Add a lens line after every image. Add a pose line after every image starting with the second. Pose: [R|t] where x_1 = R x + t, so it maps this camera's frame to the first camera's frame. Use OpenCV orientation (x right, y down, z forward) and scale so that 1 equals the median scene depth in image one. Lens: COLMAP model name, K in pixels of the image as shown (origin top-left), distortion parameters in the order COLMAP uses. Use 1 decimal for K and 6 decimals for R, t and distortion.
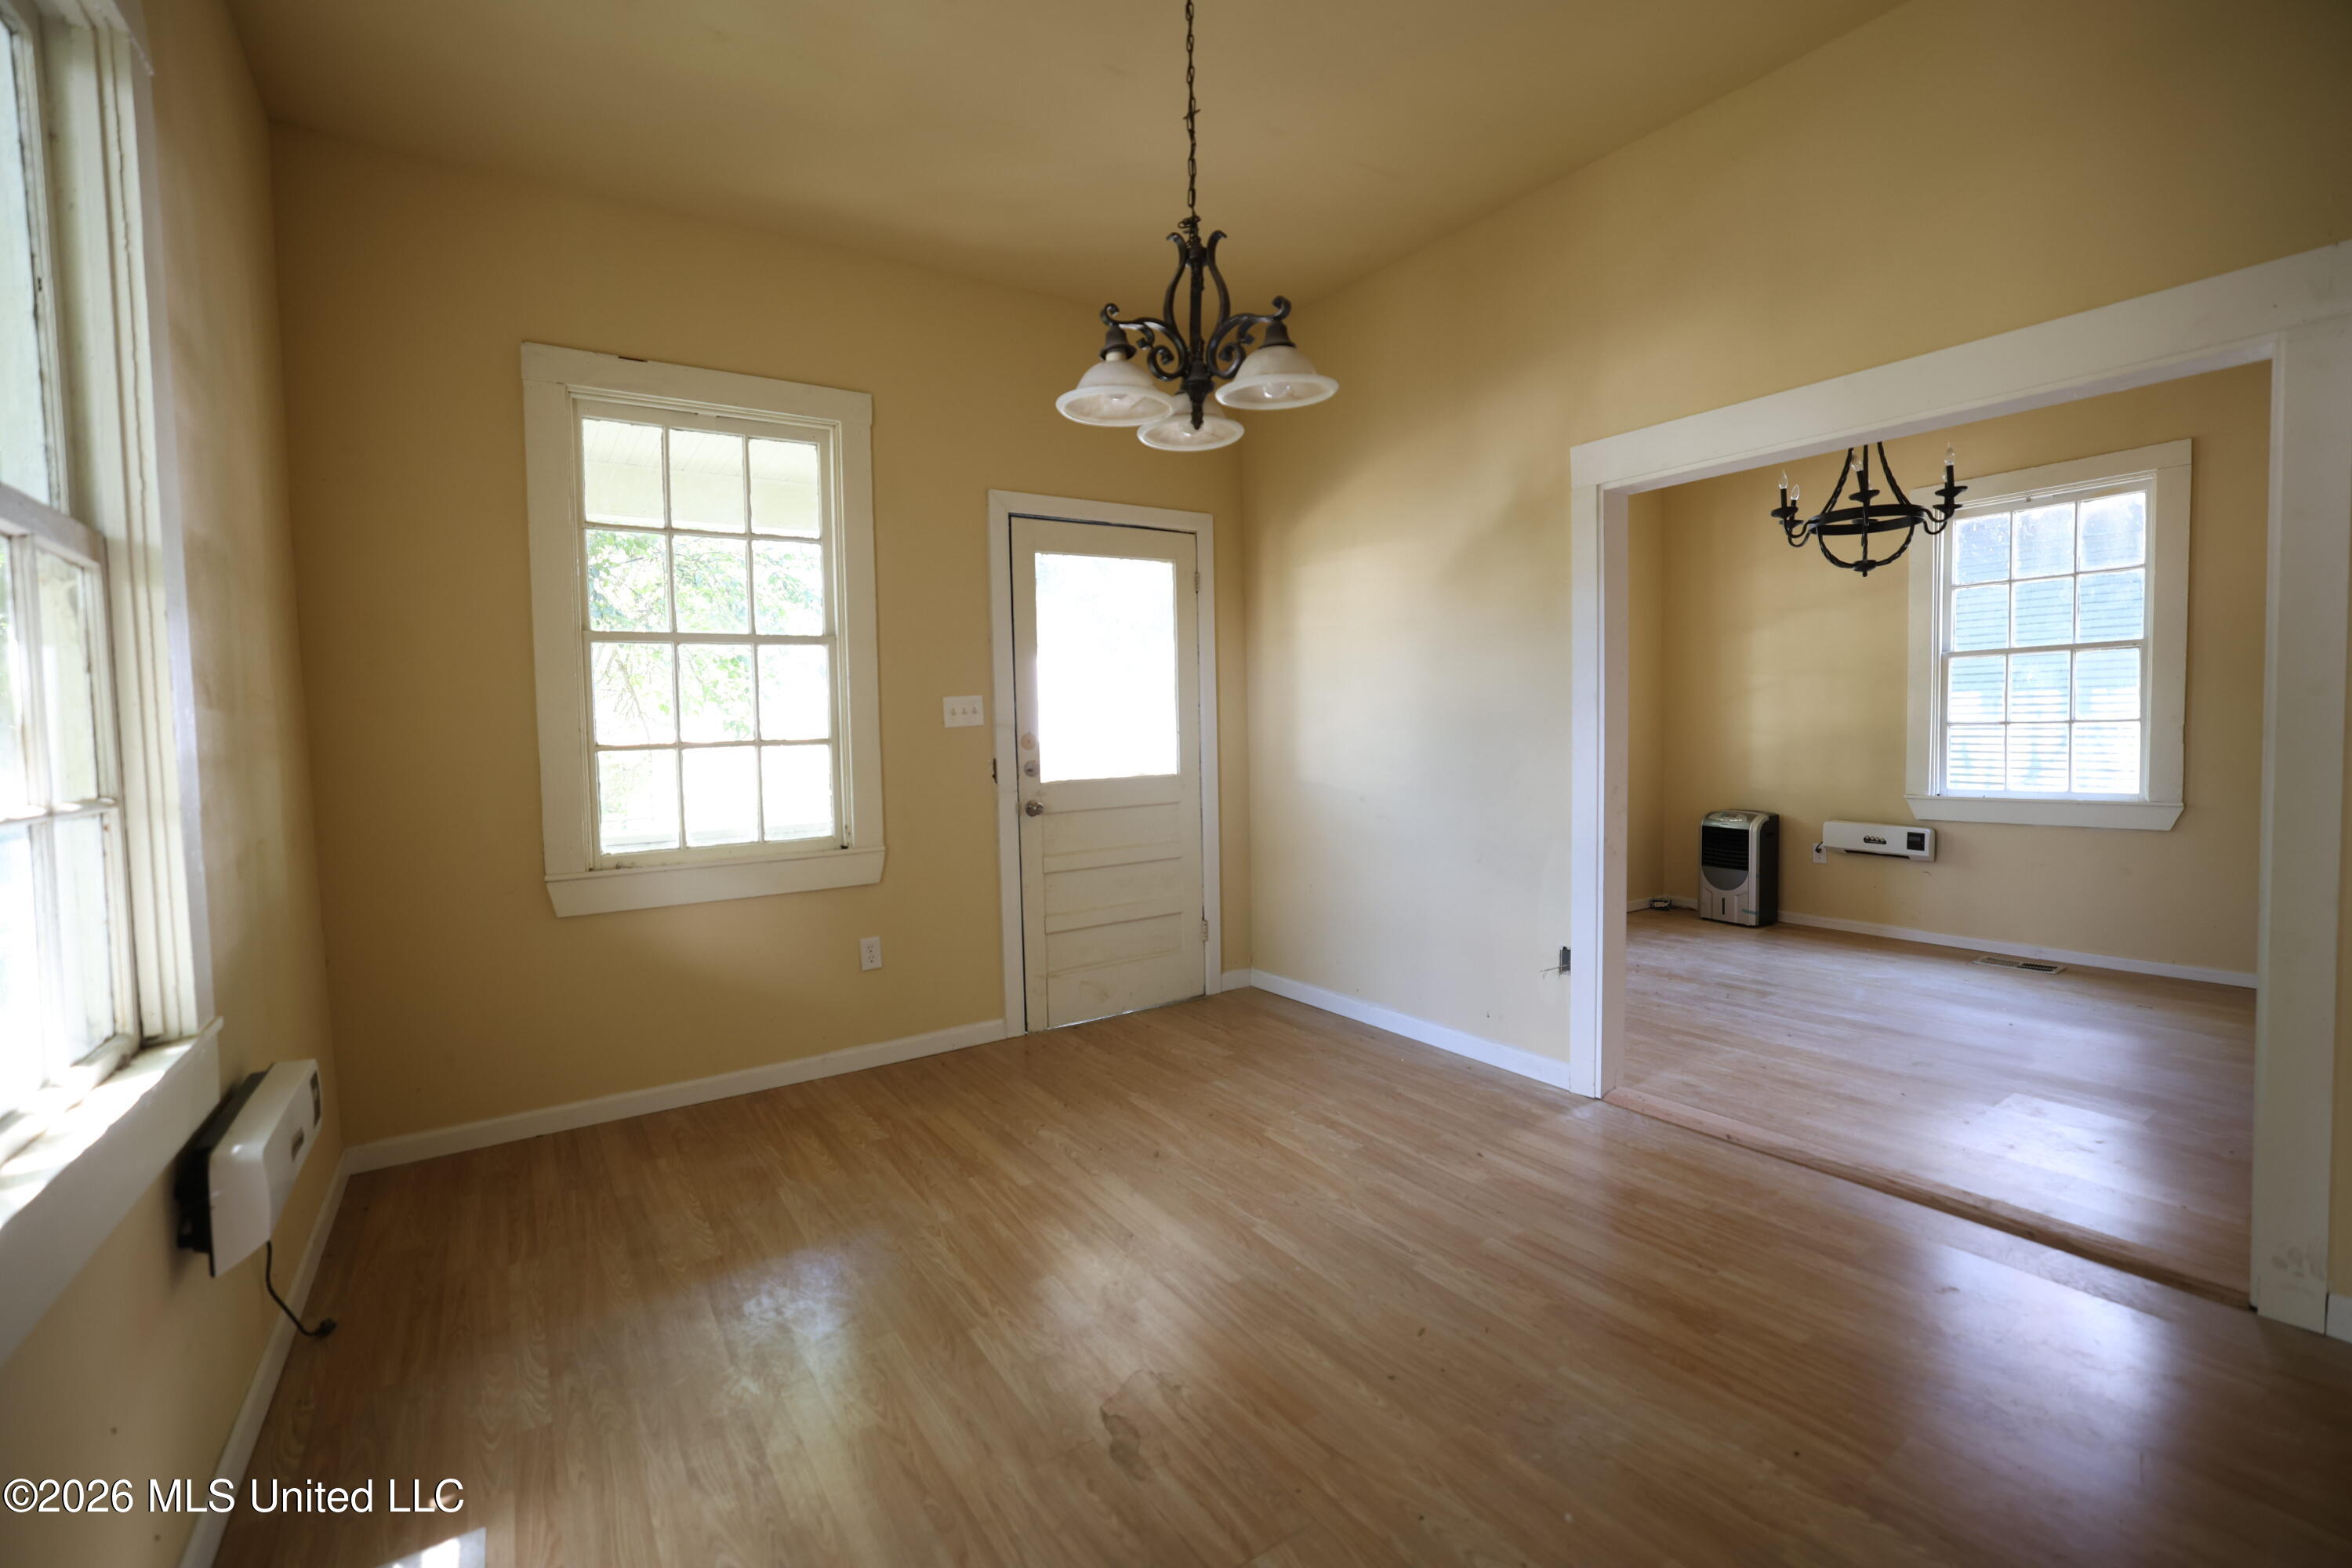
lens RADIAL K [[1007.0, 0, 1158.7], [0, 1007.0, 777.3], [0, 0, 1]] dist [-0.052707, 0.021835]
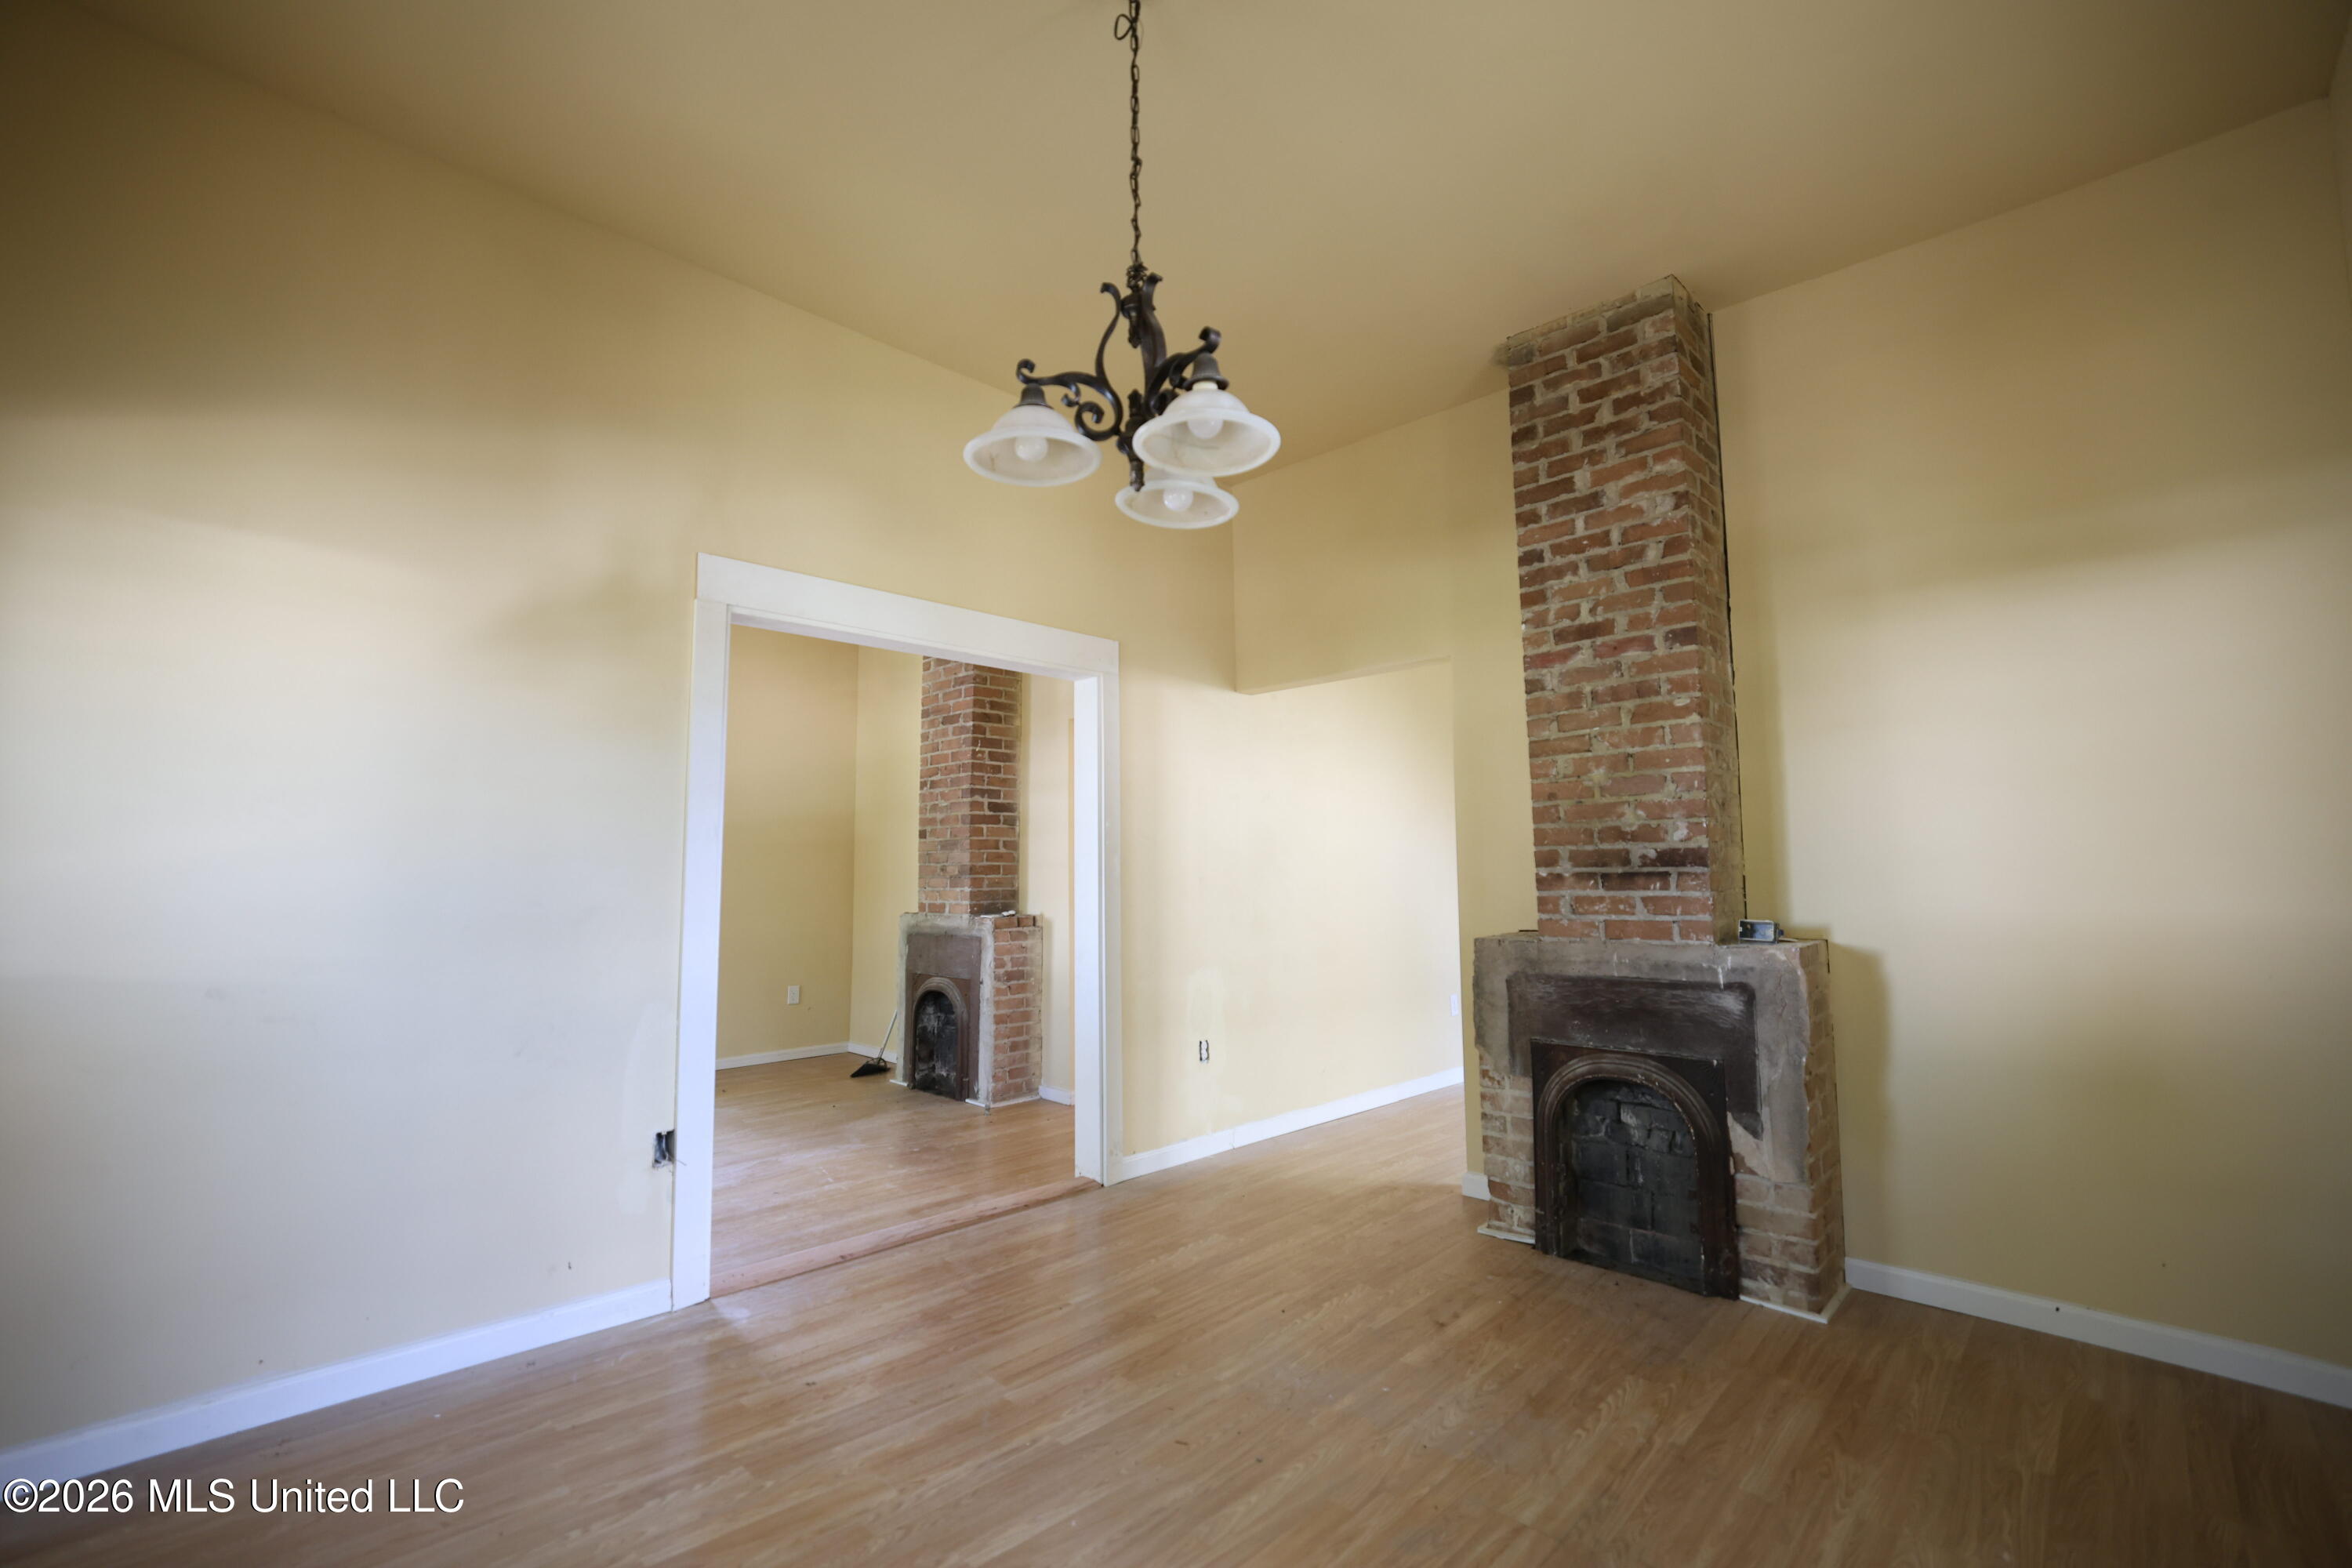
lens RADIAL K [[1007.0, 0, 1158.7], [0, 1007.0, 777.3], [0, 0, 1]] dist [-0.052707, 0.021835]
pose [[-0.198958, 0.117391, 0.972952, -0.533664], [0.062020, 0.992318, -0.107045, -0.007508], [-0.978044, 0.039045, -0.204710, 0.805783]]
